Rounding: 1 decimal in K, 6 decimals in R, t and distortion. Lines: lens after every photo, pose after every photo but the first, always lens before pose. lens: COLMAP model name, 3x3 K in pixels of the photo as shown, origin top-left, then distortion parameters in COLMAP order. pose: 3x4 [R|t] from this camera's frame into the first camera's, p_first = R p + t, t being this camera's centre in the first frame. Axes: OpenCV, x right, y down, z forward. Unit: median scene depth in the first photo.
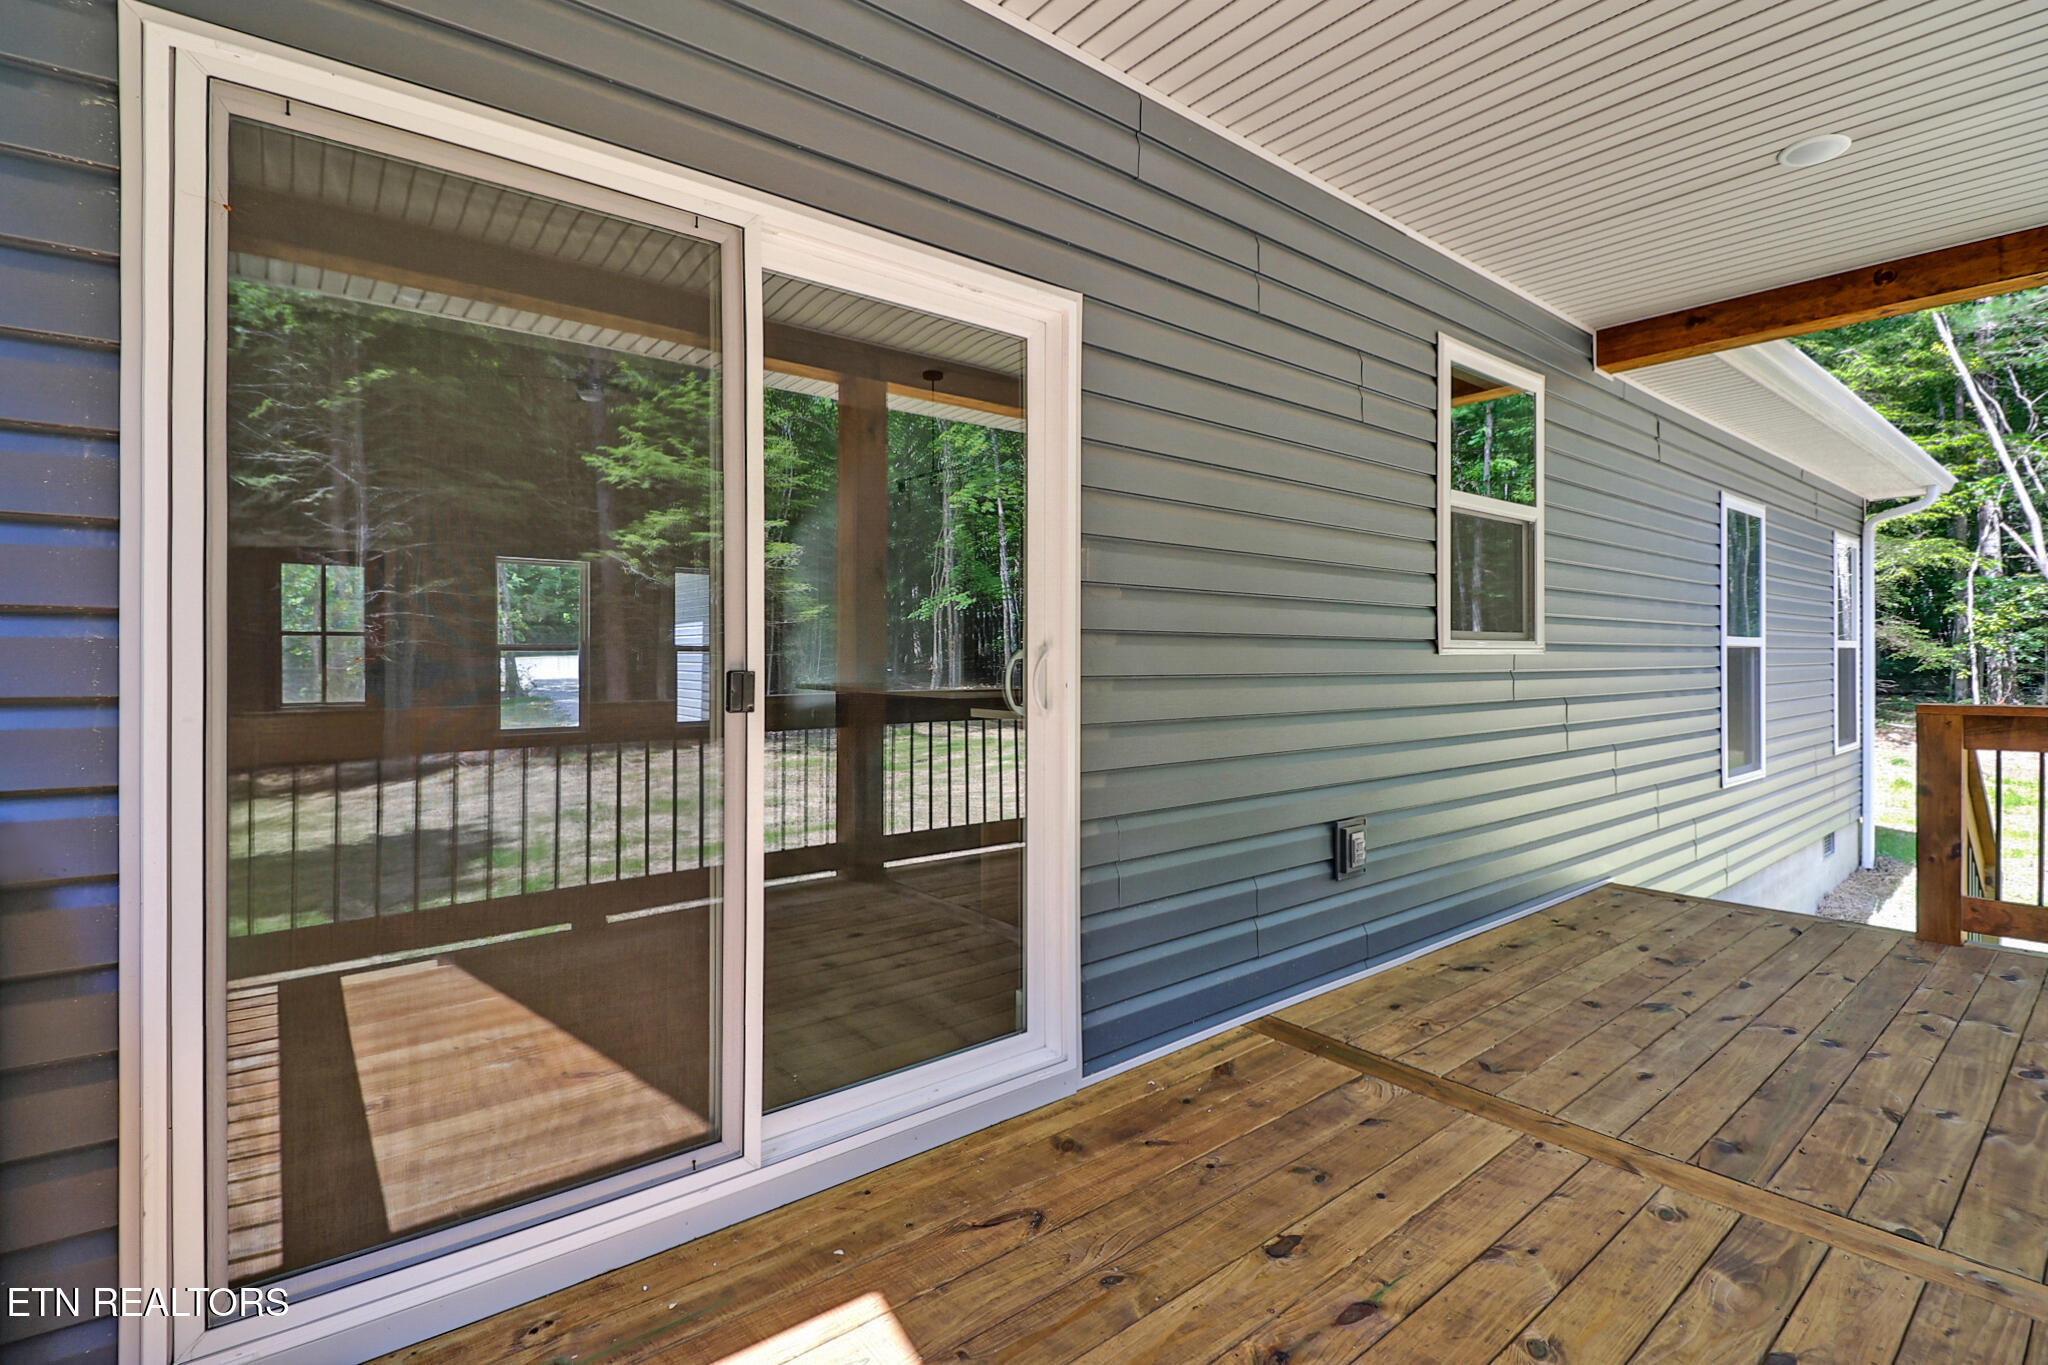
lens RADIAL K [[944.1, 0, 1021.3], [0, 944.1, 661.8], [0, 0, 1]] dist [-0.025298, -0.000932]
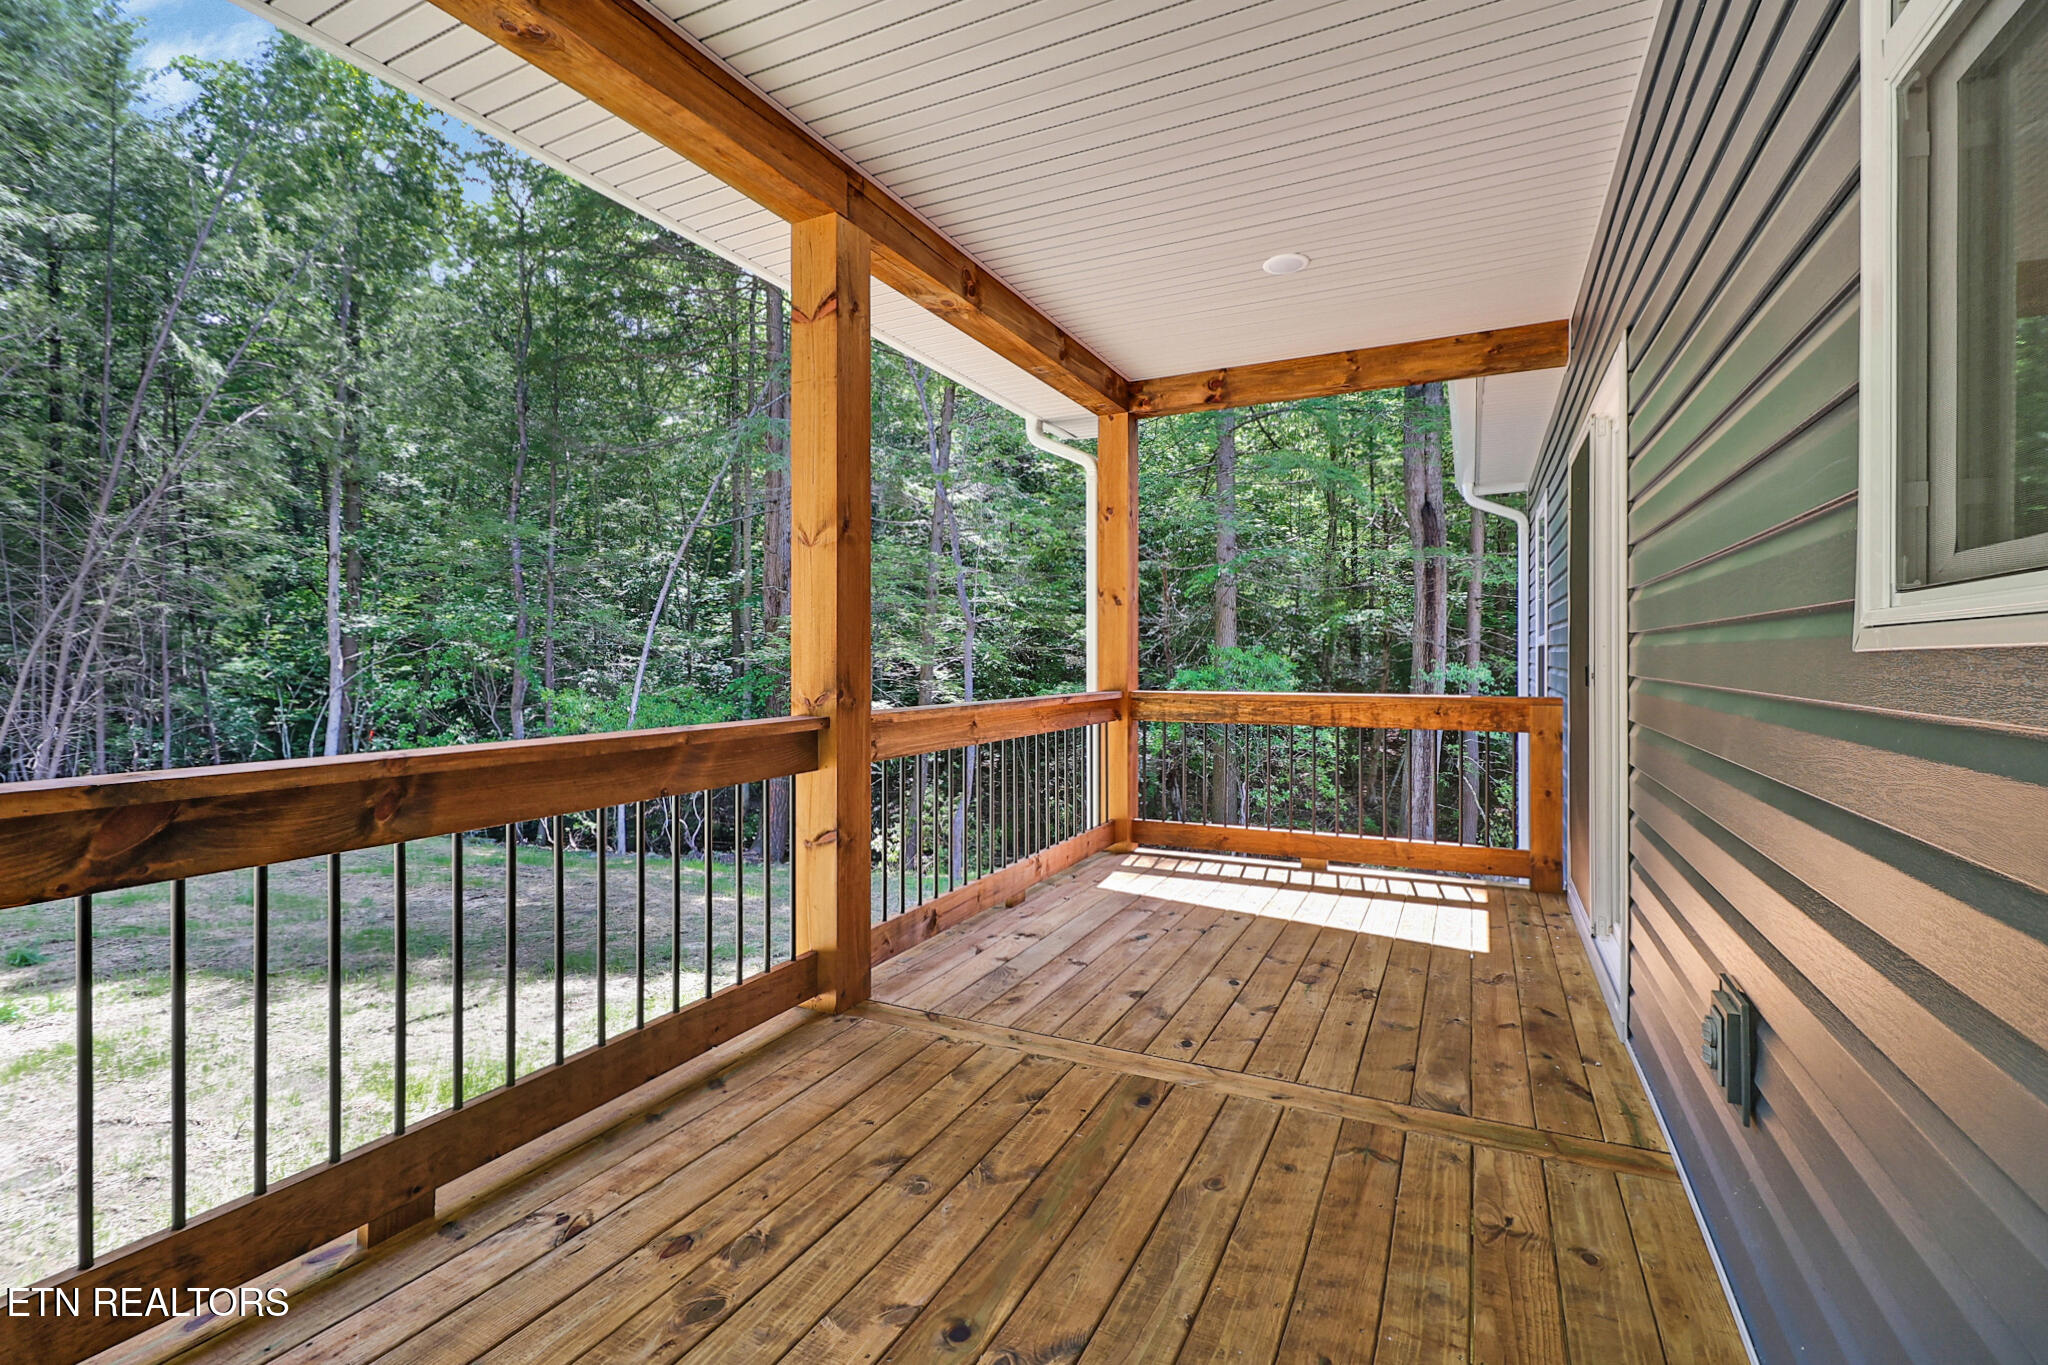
lens RADIAL K [[944.1, 0, 1021.3], [0, 944.1, 661.8], [0, 0, 1]] dist [-0.025298, -0.000932]
pose [[-0.900630, -0.001244, -0.434585, 1.293667], [-0.002794, 0.999992, 0.002927, -0.004306], [0.434578, 0.003851, -0.900626, 1.820177]]
